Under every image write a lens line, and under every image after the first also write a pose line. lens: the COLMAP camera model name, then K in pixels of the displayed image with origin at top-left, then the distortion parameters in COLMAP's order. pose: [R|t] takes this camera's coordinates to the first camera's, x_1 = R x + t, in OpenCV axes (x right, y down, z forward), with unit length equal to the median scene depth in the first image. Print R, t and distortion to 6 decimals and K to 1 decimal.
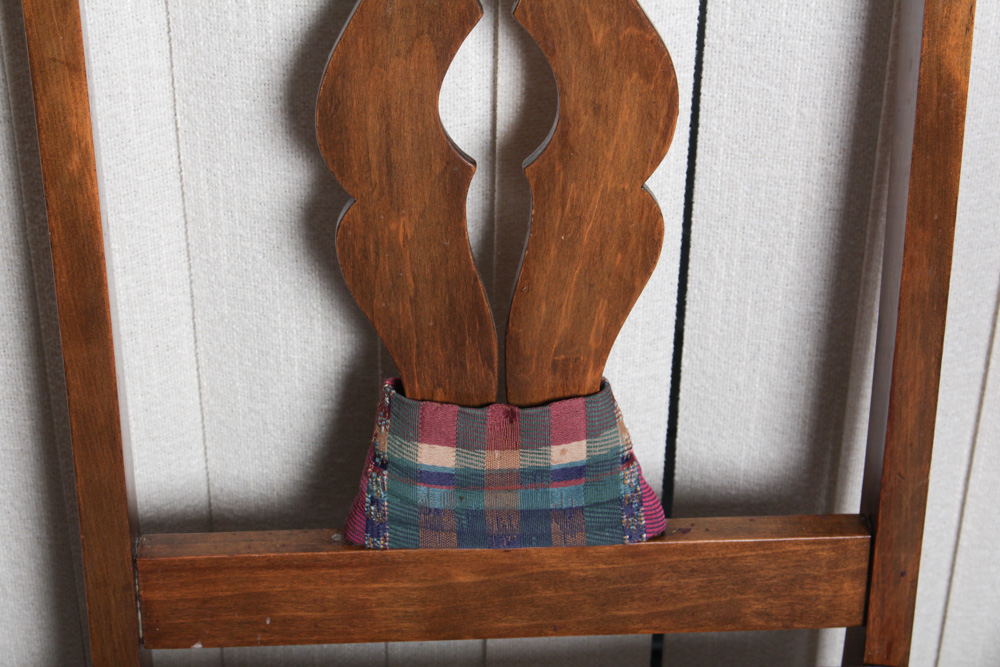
lens RADIAL K [[2444.5, 0, 494.8], [0, 2444.5, 333.5], [0, 0, 1]] dist [0.041152, 0.000000]
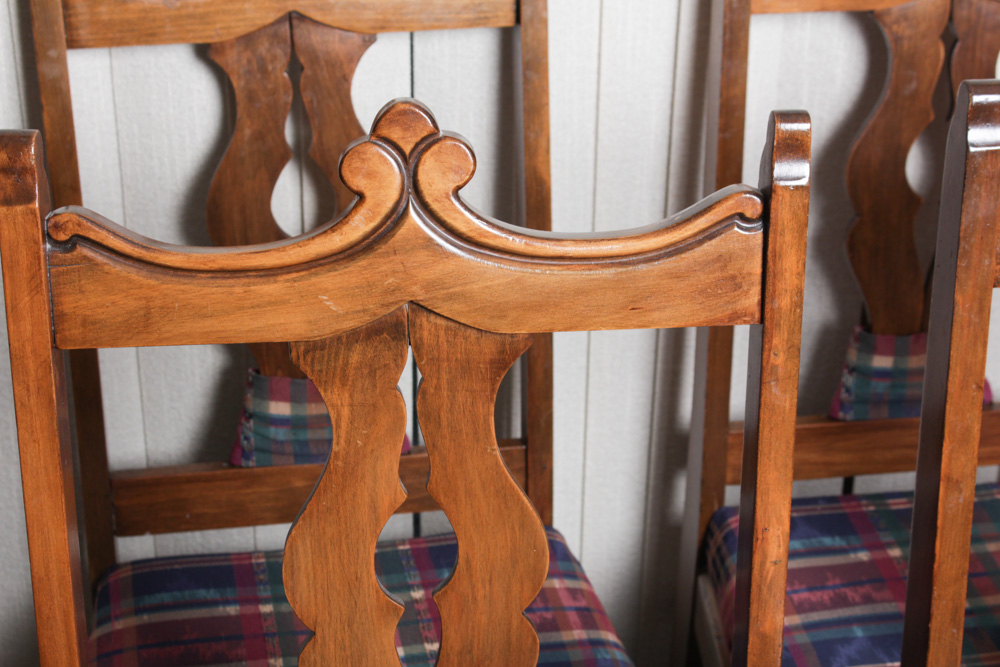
lens RADIAL K [[2009.9, 0, 504.2], [0, 2009.9, 328.7], [0, 0, 1]] dist [-0.023969, 0.000000]
pose [[0.994102, -0.051217, 0.095595, 0.001964], [0.066365, 0.984441, -0.162701, 0.240072], [-0.085775, 0.168086, 0.982034, -0.465909]]
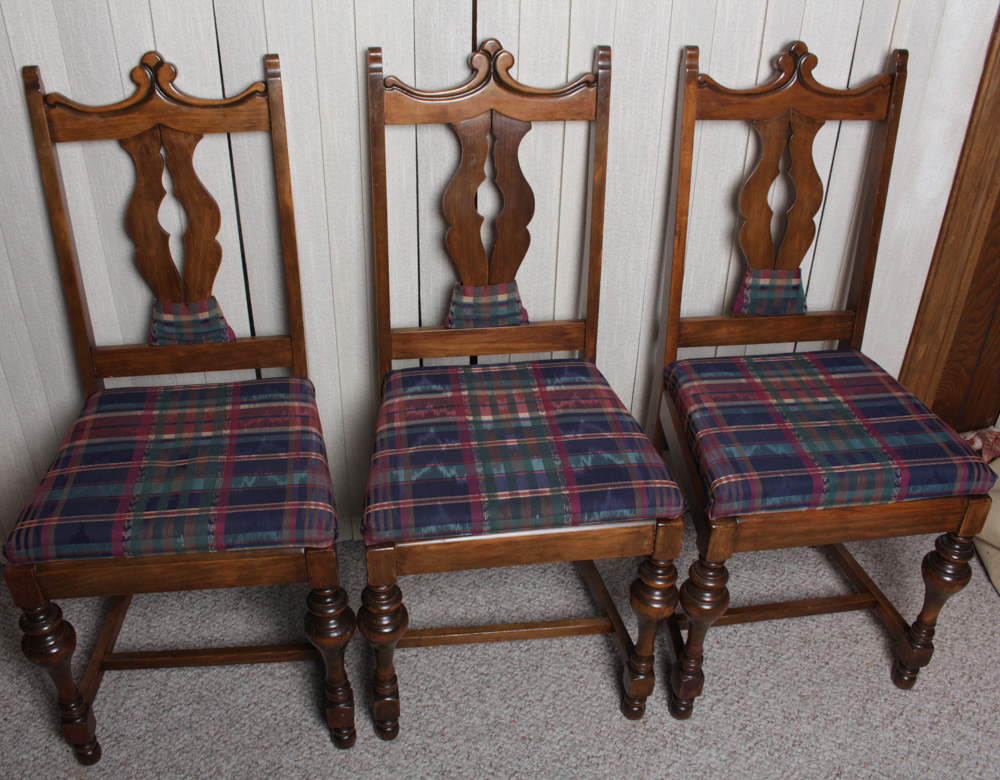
lens RADIAL K [[994.0, 0, 495.0], [0, 994.0, 382.1], [0, 0, 1]] dist [-0.113945, 0.000000]
pose [[0.997364, -0.039062, 0.061149, 0.371785], [0.043989, 0.995710, -0.081404, 0.287685], [-0.057707, 0.083880, 0.994804, -0.499055]]
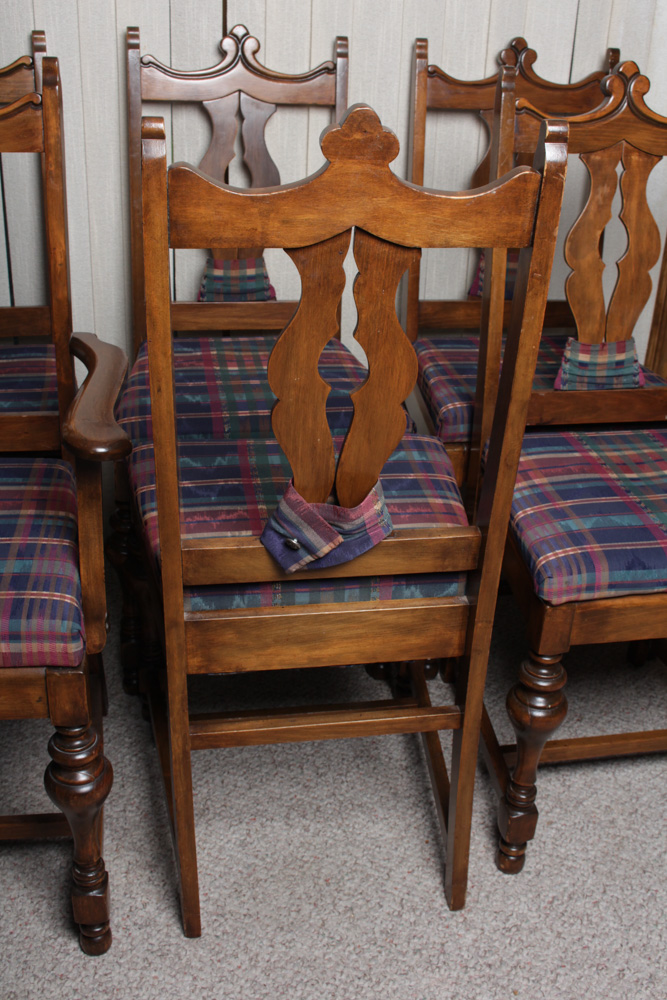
lens RADIAL K [[1104.2, 0, 358.4], [0, 1104.2, 494.6], [0, 0, 1]] dist [-0.080976, 0.000000]
pose [[0.991444, -0.032209, 0.126495, 0.415924], [0.055123, 0.981739, -0.182070, 0.730479], [-0.118321, 0.187485, 0.975115, -0.704617]]
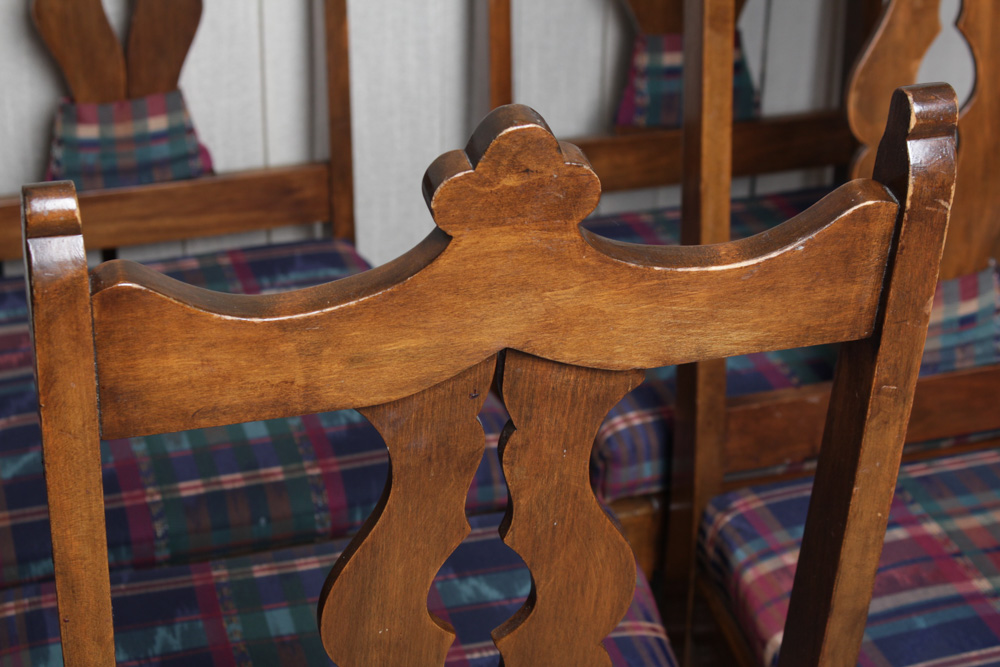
lens RADIAL K [[2215.7, 0, 521.3], [0, 2215.7, 347.0], [0, 0, 1]] dist [0.023728, 0.000000]
pose [[0.967877, -0.119277, 0.221330, 0.354679], [0.146976, 0.982645, -0.113169, 0.435285], [-0.203990, 0.142064, 0.968610, -0.669412]]
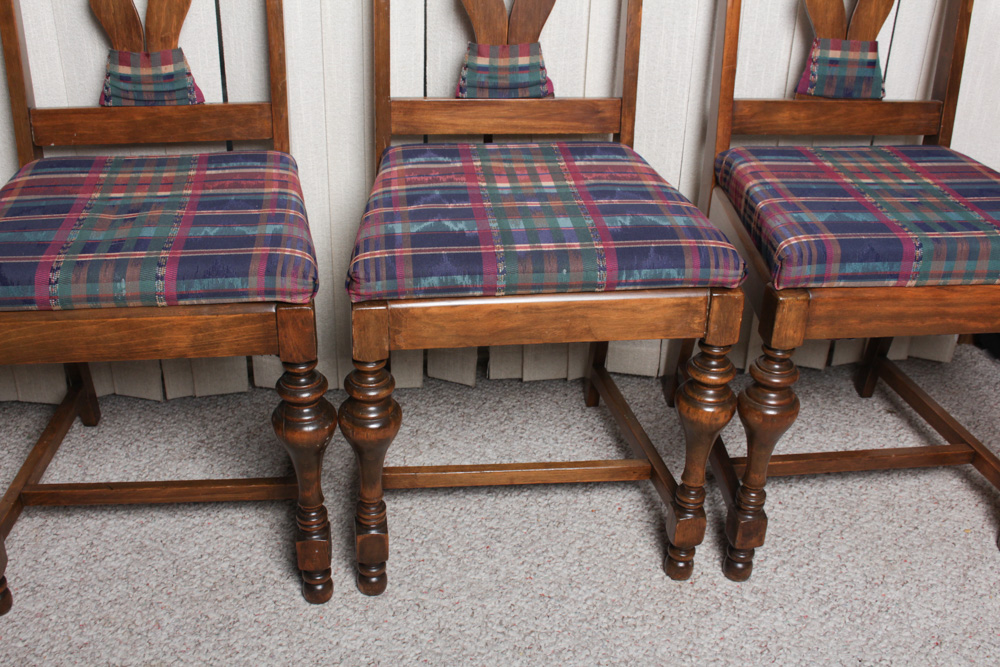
lens RADIAL K [[1104.2, 0, 506.8], [0, 1104.2, 330.7], [0, 0, 1]] dist [-0.080976, 0.000000]
pose [[0.997902, -0.018337, 0.062087, 0.364952], [0.027486, 0.988322, -0.149881, 0.591432], [-0.058613, 0.151274, 0.986753, -0.342026]]
